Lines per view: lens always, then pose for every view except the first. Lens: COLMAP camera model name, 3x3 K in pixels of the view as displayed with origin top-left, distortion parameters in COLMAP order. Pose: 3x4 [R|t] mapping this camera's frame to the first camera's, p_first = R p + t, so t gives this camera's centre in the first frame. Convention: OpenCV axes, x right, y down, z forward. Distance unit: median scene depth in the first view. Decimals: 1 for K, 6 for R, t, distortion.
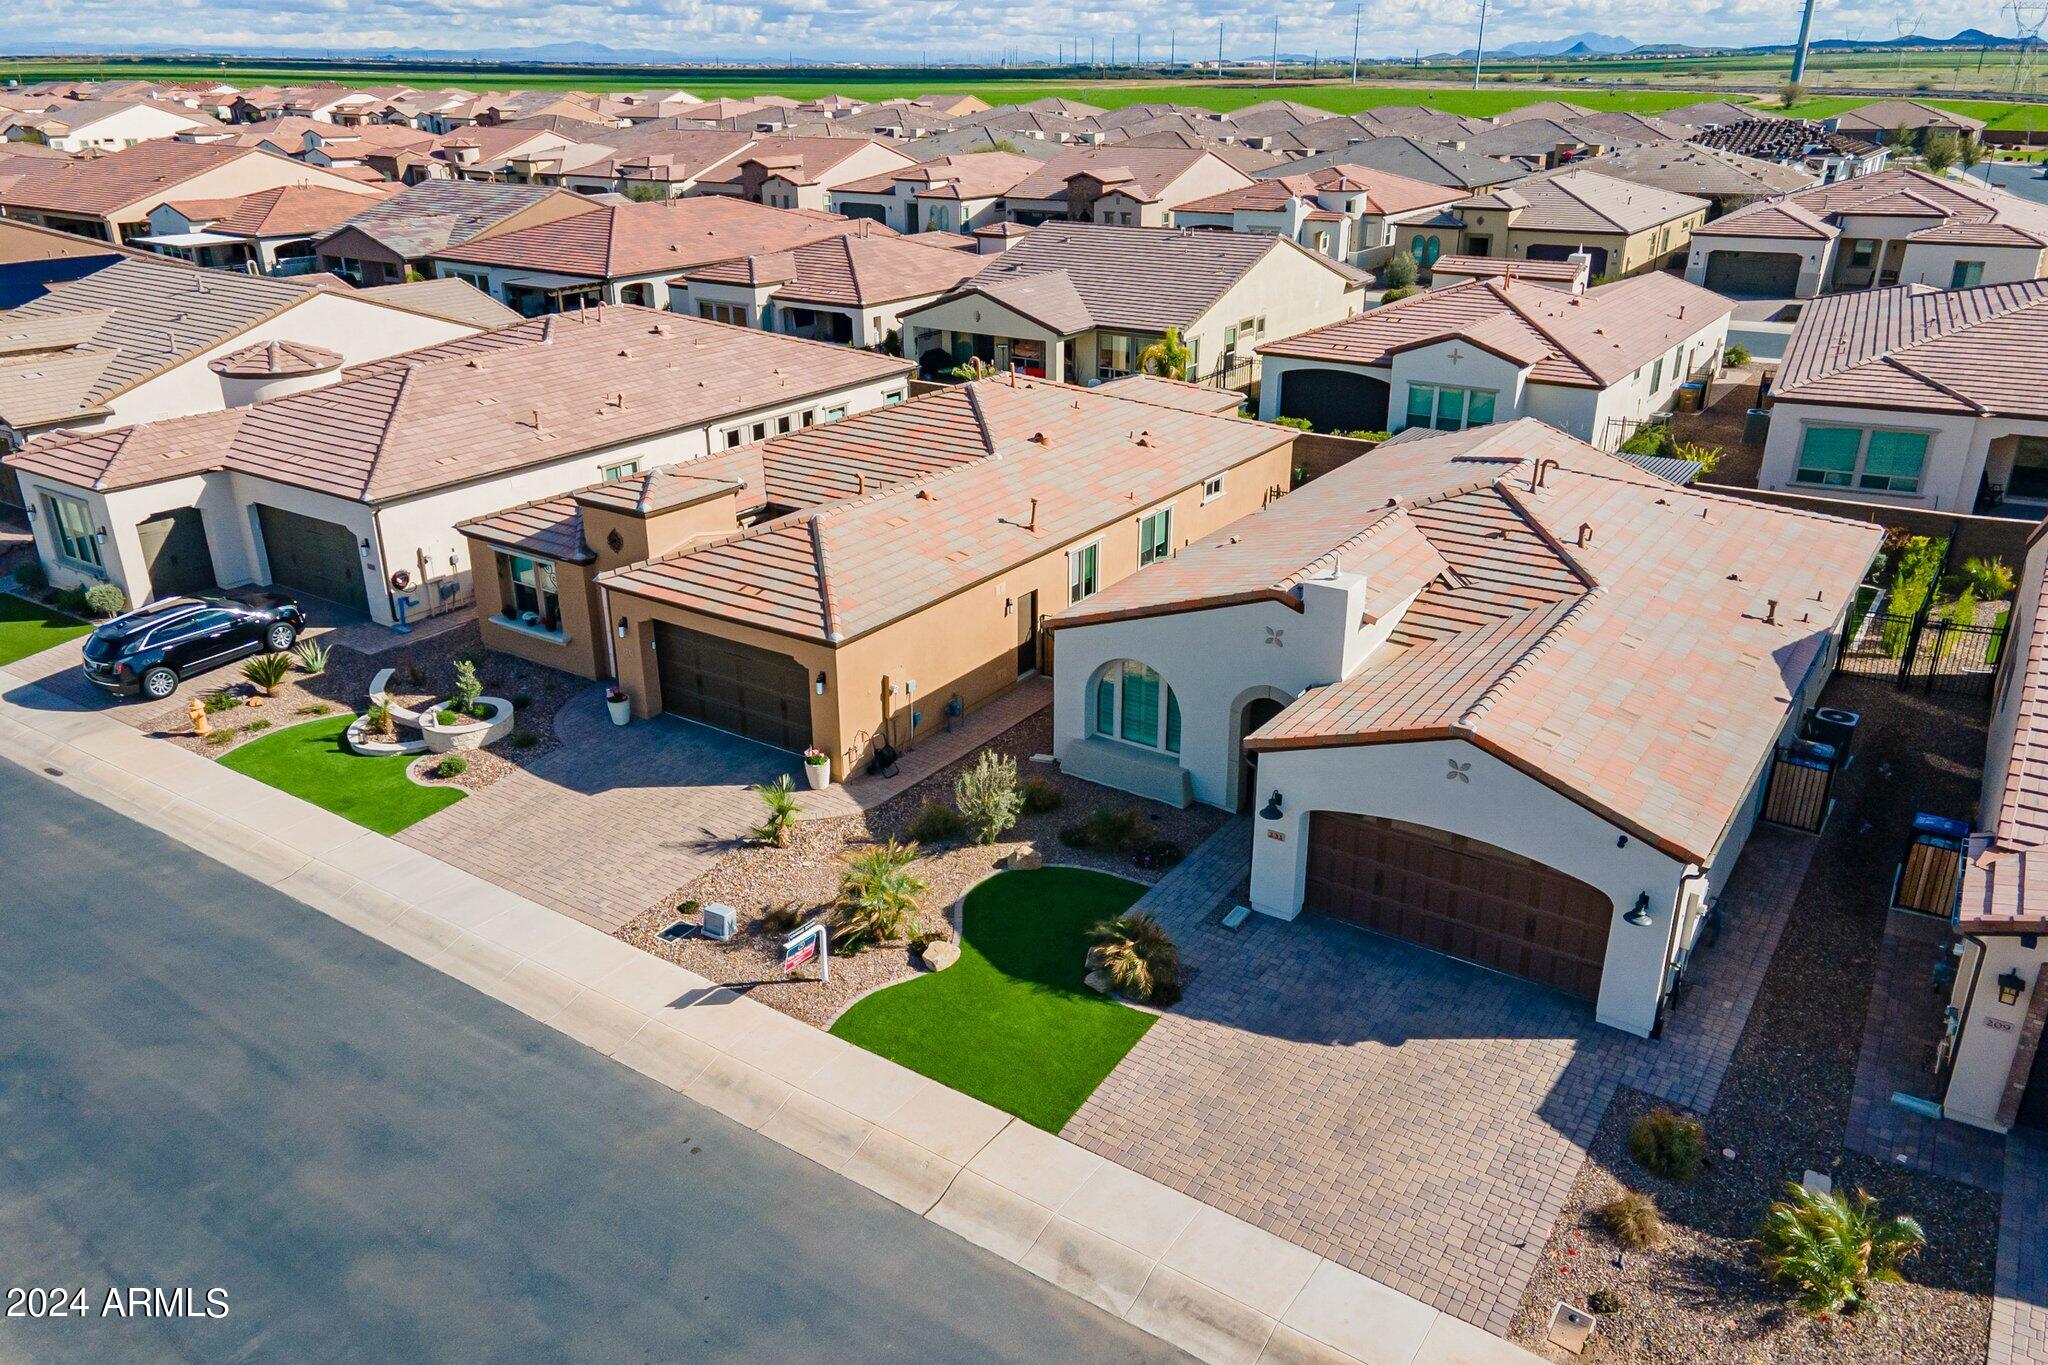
lens RADIAL K [[1478.2, 0, 1021.7], [0, 1478.2, 681.9], [0, 0, 1]] dist [0.045109, 0.007552]
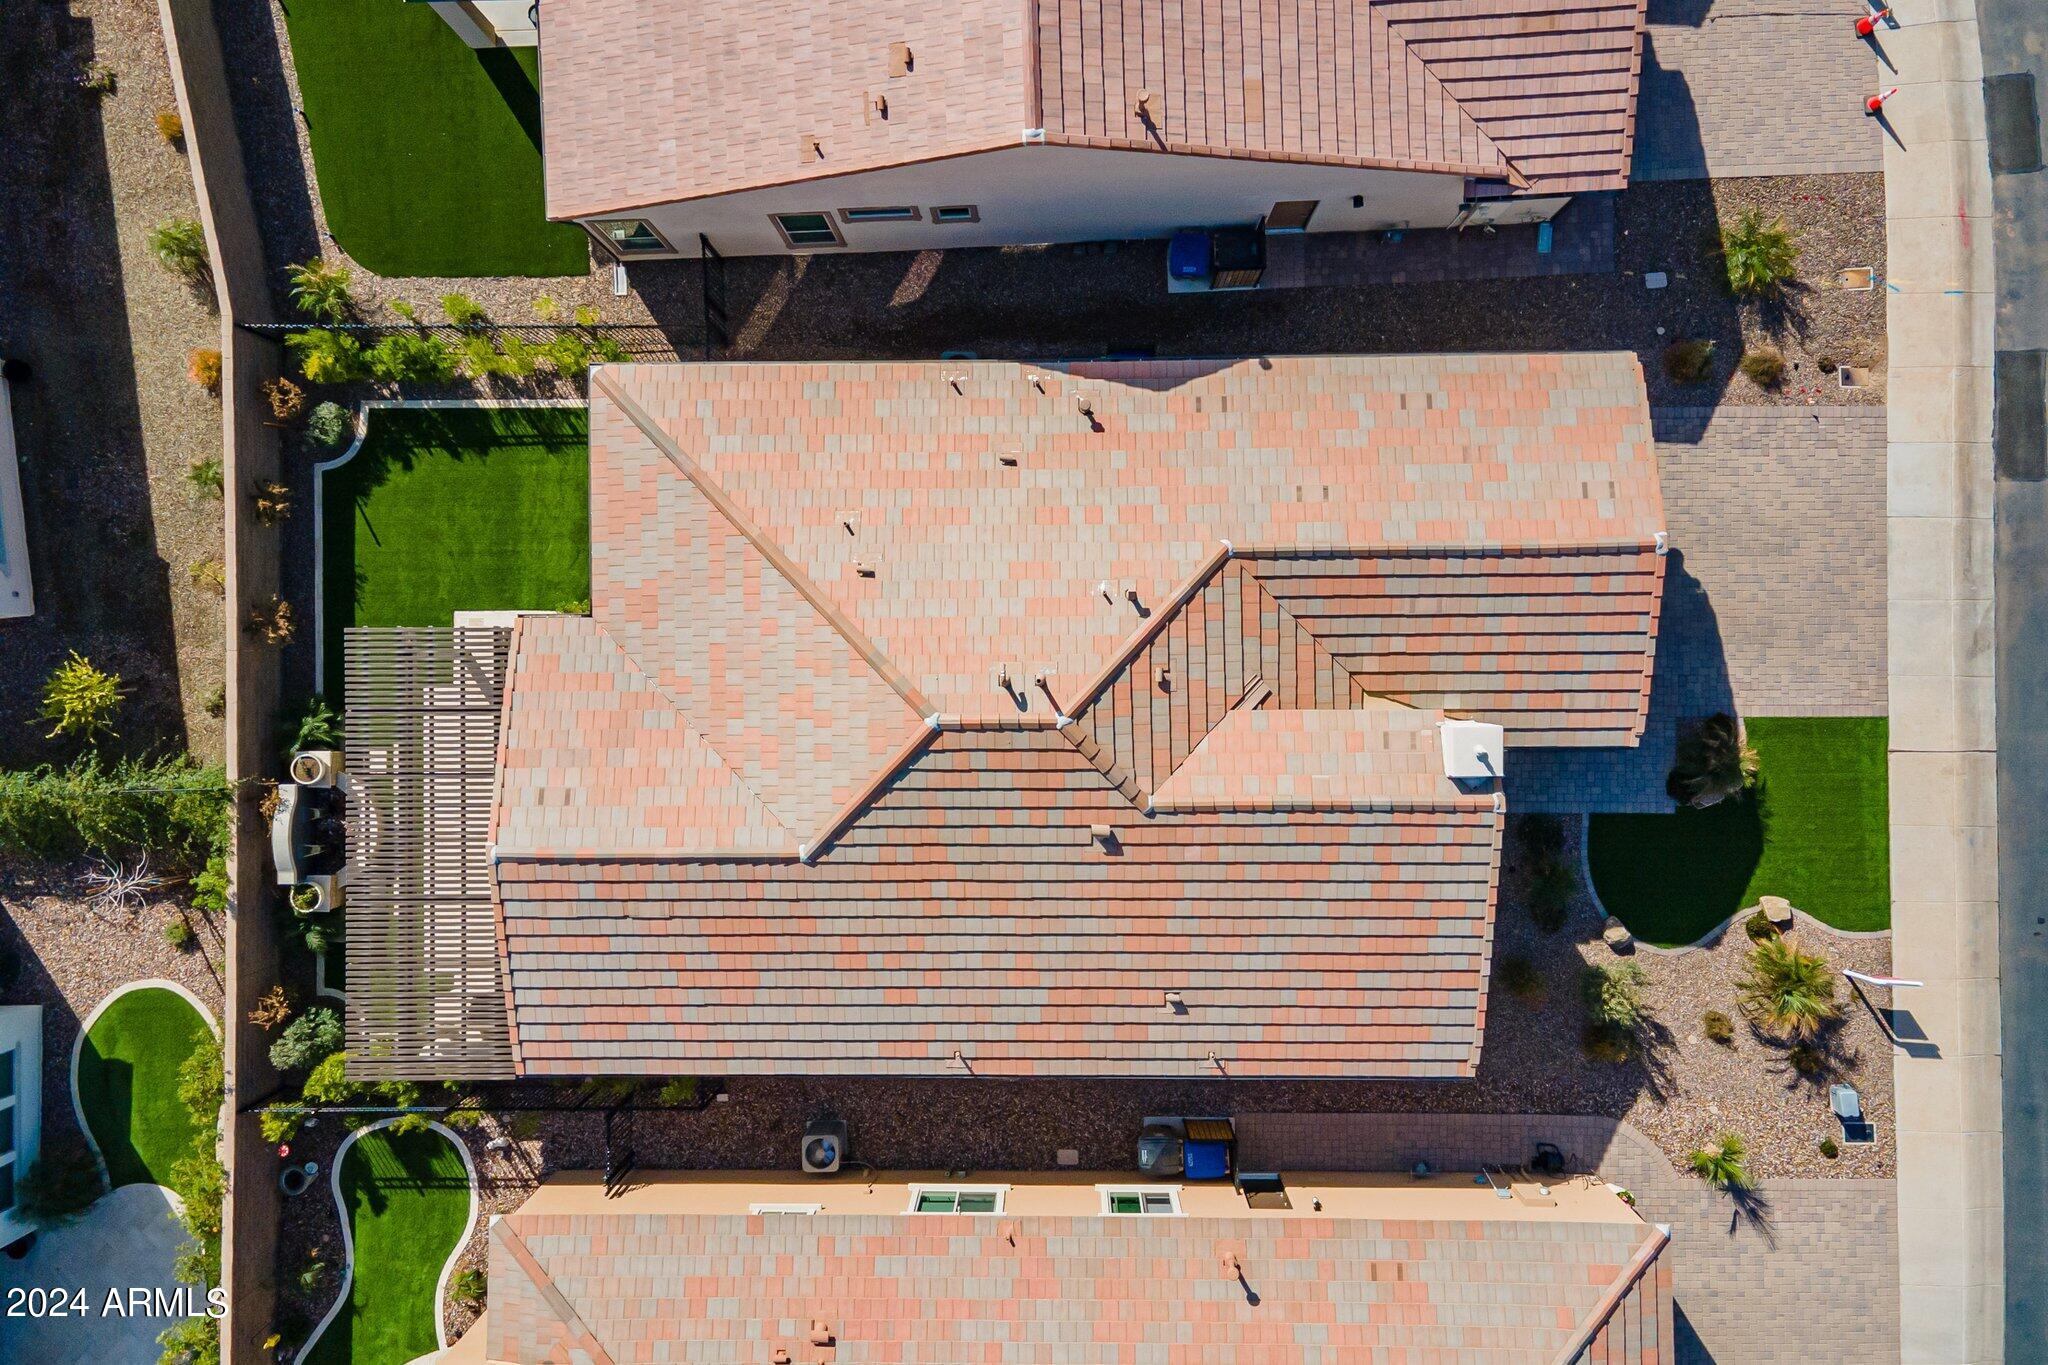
lens RADIAL K [[1478.2, 0, 1024.5], [0, 1478.2, 676.2], [0, 0, 1]] dist [0.045109, 0.007552]
pose [[-0.567934, -0.822756, 0.022869, 0.401850], [0.344515, -0.212395, 0.914438, -1.052861], [-0.747503, 0.527220, 0.404078, 0.823730]]
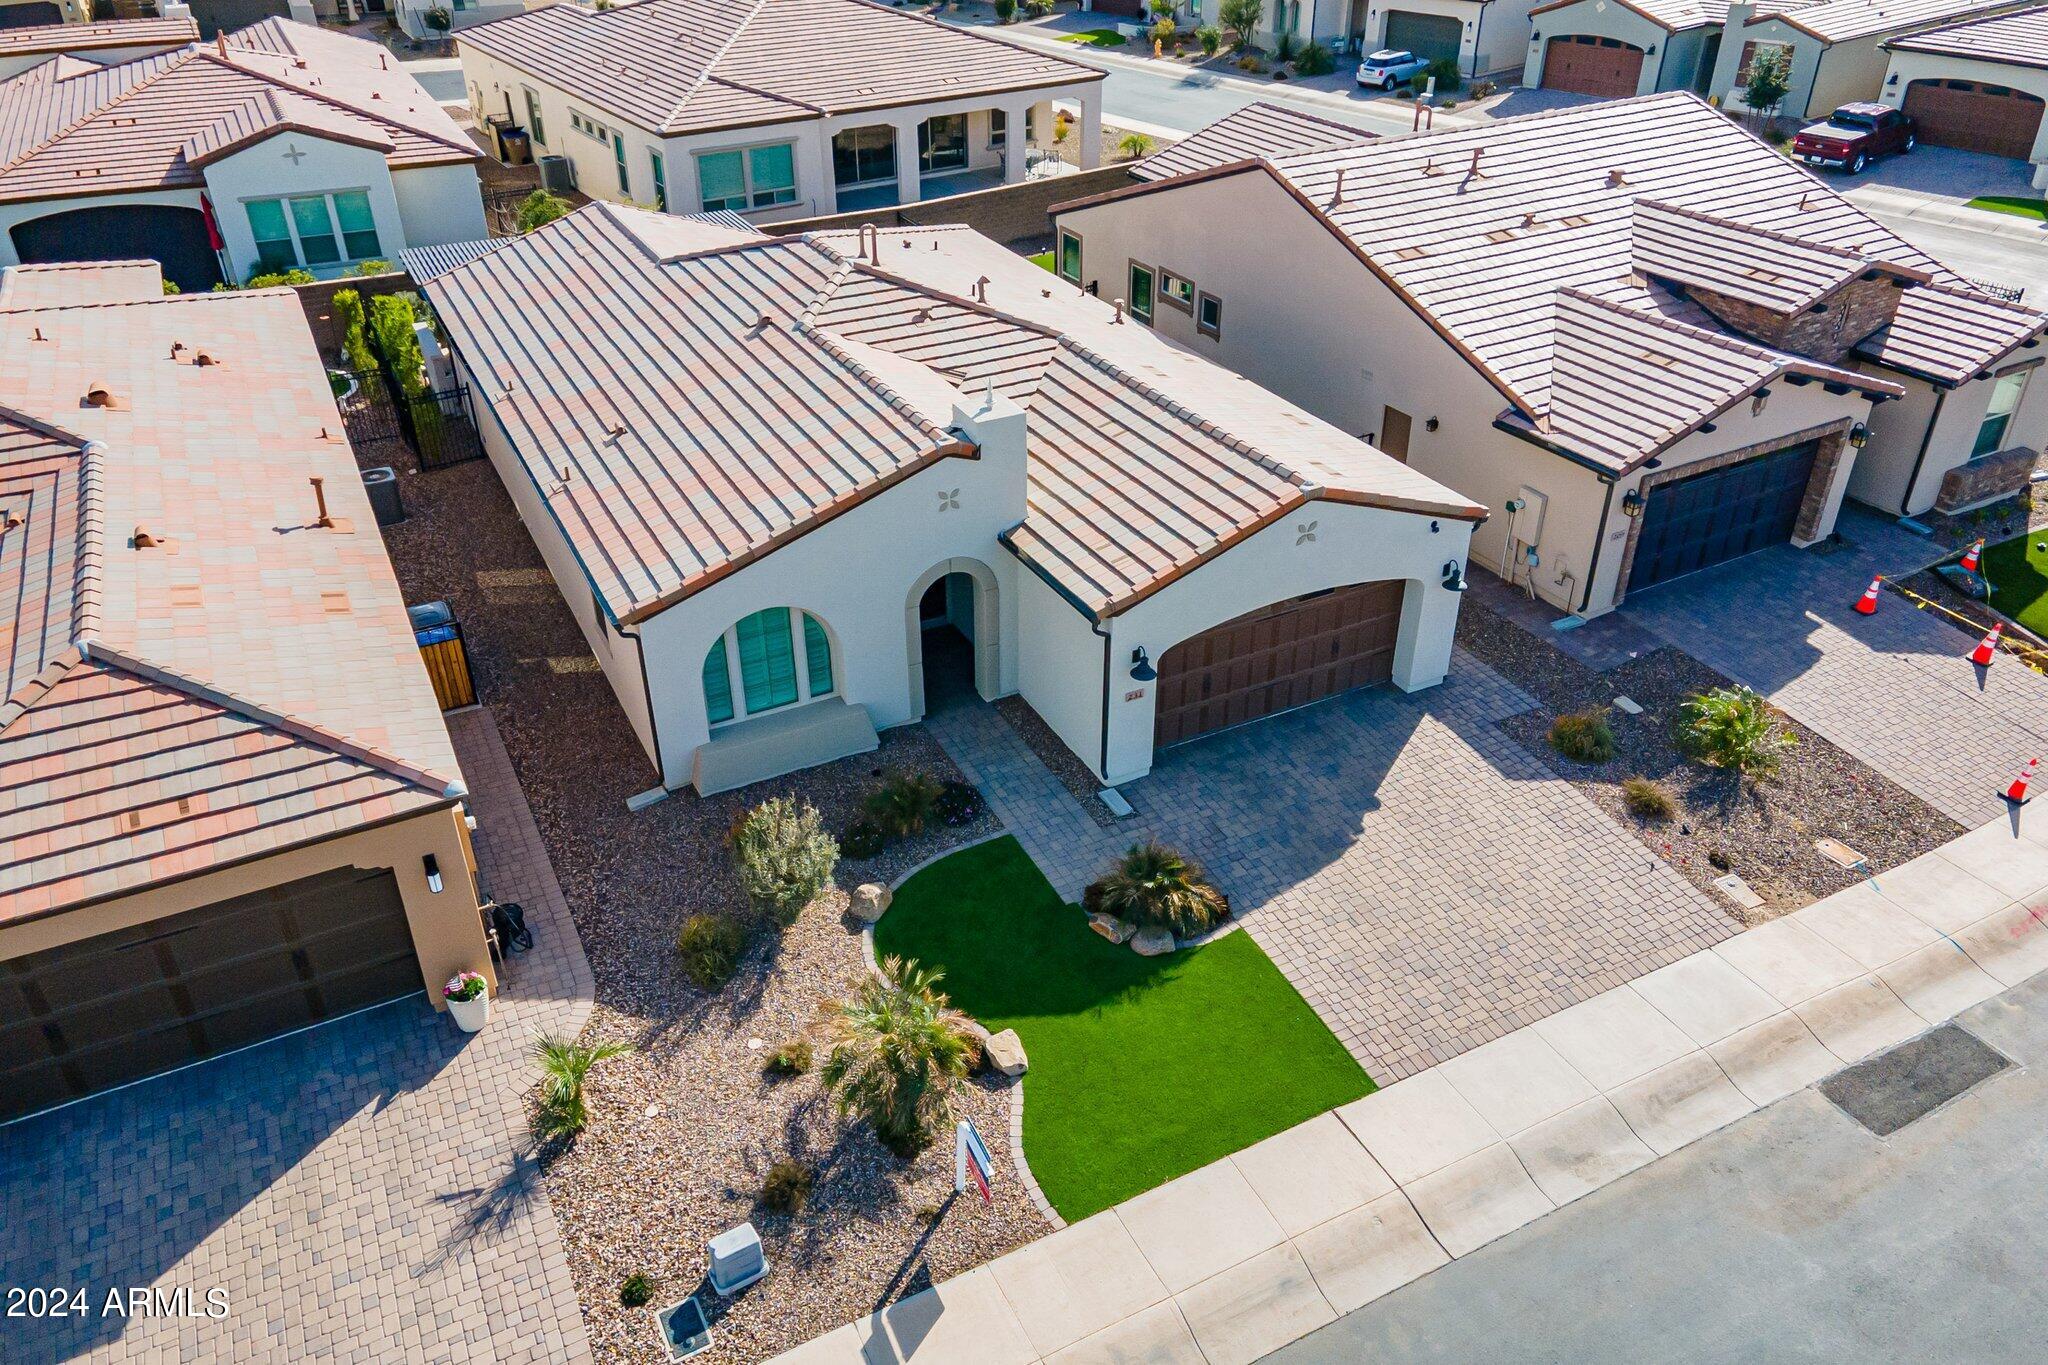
lens RADIAL K [[1478.2, 0, 1017.6], [0, 1478.2, 676.9], [0, 0, 1]] dist [0.045109, 0.007552]
pose [[0.477827, -0.460141, 0.748300, -0.493696], [0.342075, 0.882062, 0.323961, -0.205984], [-0.809114, 0.101178, 0.578876, 0.524588]]
